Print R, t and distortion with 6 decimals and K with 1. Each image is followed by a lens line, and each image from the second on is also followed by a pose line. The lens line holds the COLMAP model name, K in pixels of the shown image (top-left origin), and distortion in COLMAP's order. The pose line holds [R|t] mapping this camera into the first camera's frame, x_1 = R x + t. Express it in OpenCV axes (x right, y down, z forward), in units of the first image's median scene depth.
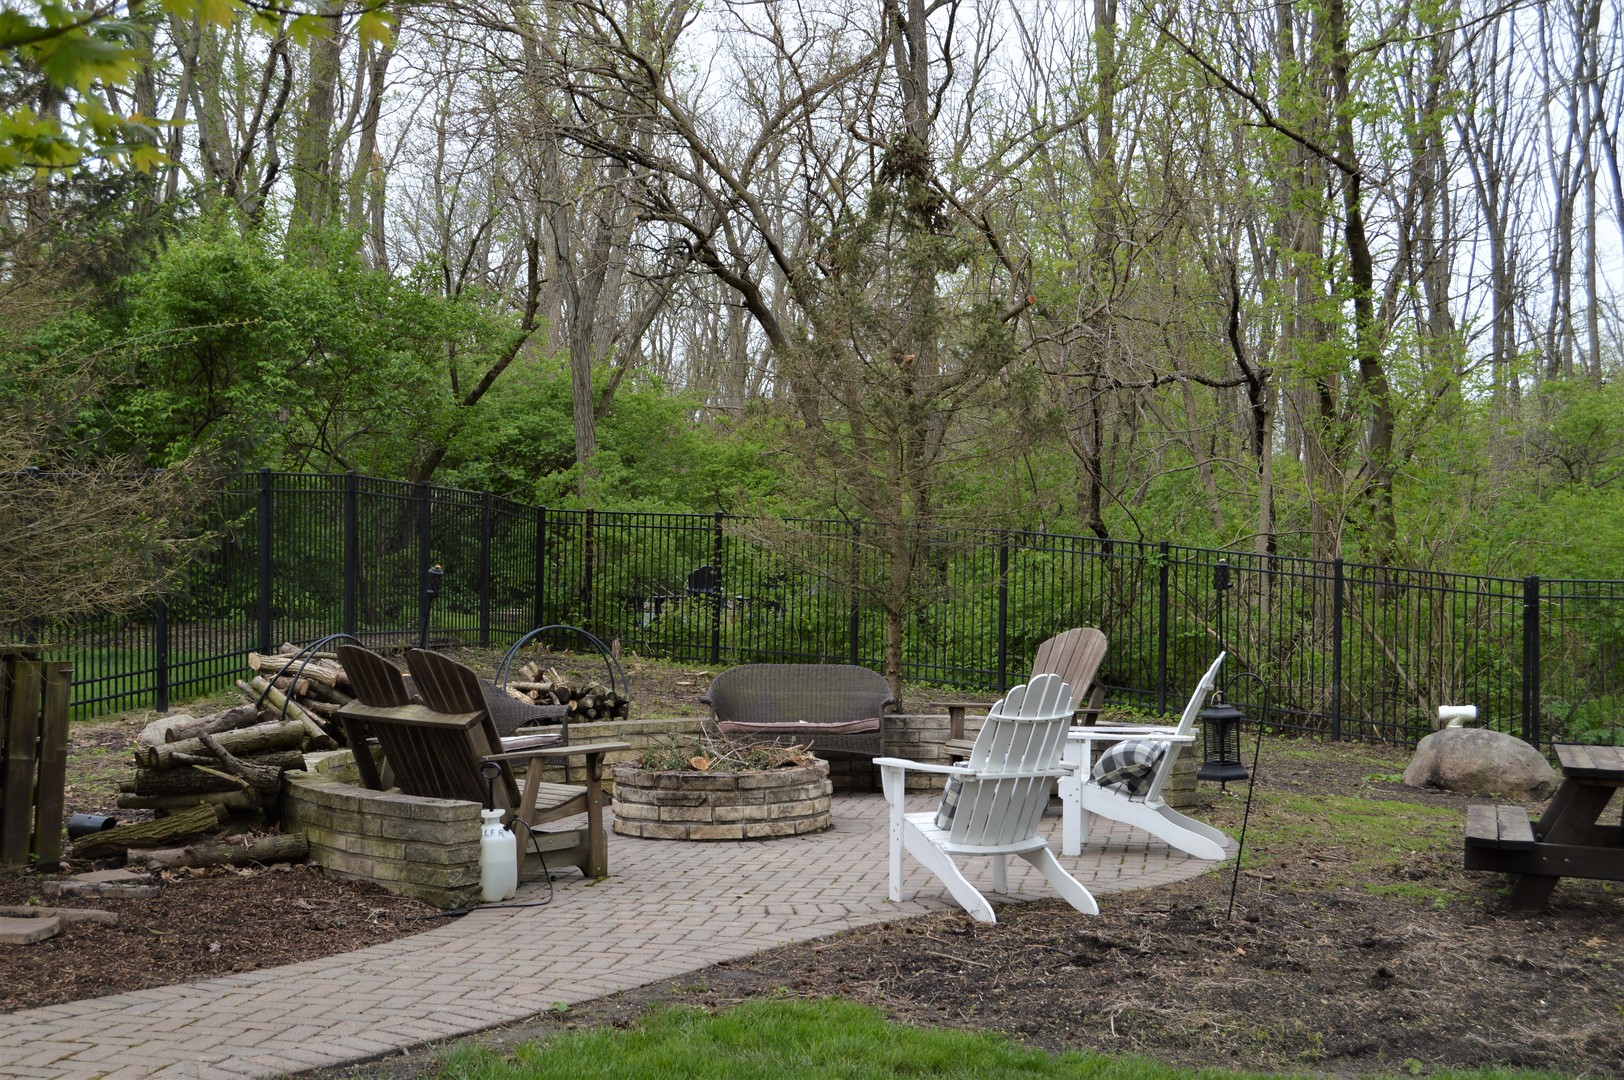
lens RADIAL K [[2098.0, 0, 812.0], [0, 2098.0, 540.0], [0, 0, 1]] dist [-0.116647, -0.005405]
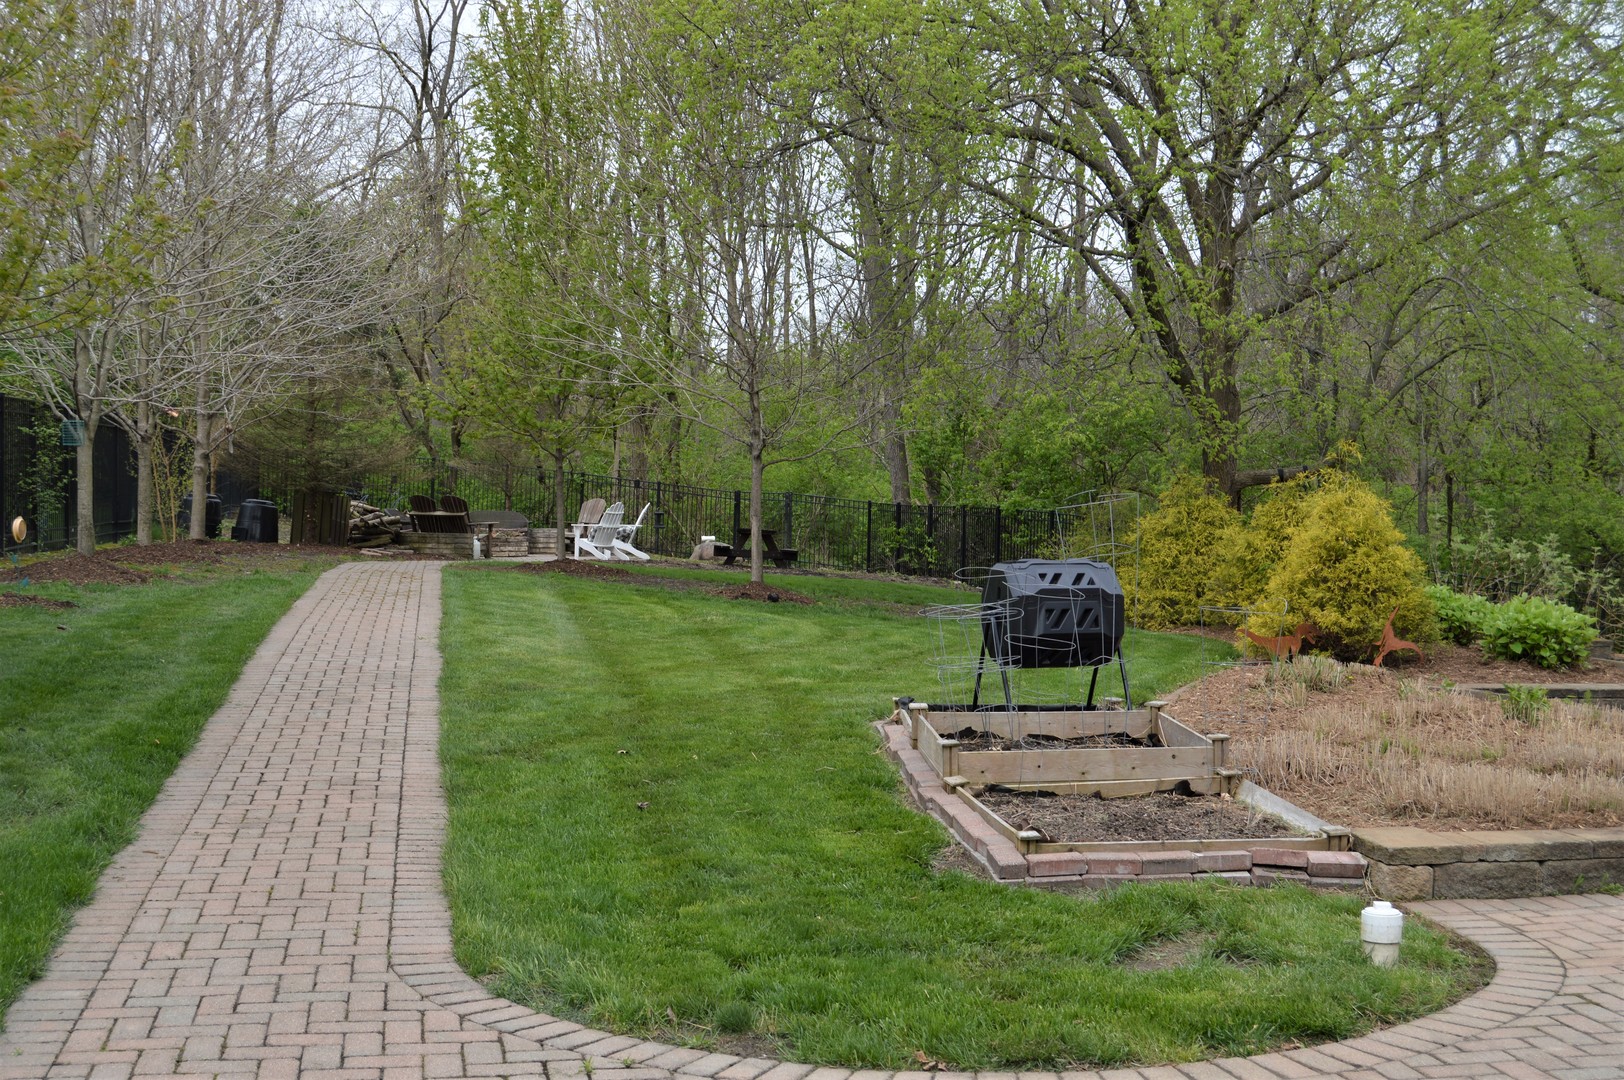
lens RADIAL K [[2098.0, 0, 812.0], [0, 2098.0, 540.0], [0, 0, 1]] dist [-0.116647, -0.005405]
pose [[0.935157, 0.015422, 0.353897, -0.771114], [-0.026681, 0.999281, 0.026956, 0.012571], [-0.353227, -0.034650, 0.934896, -2.333841]]
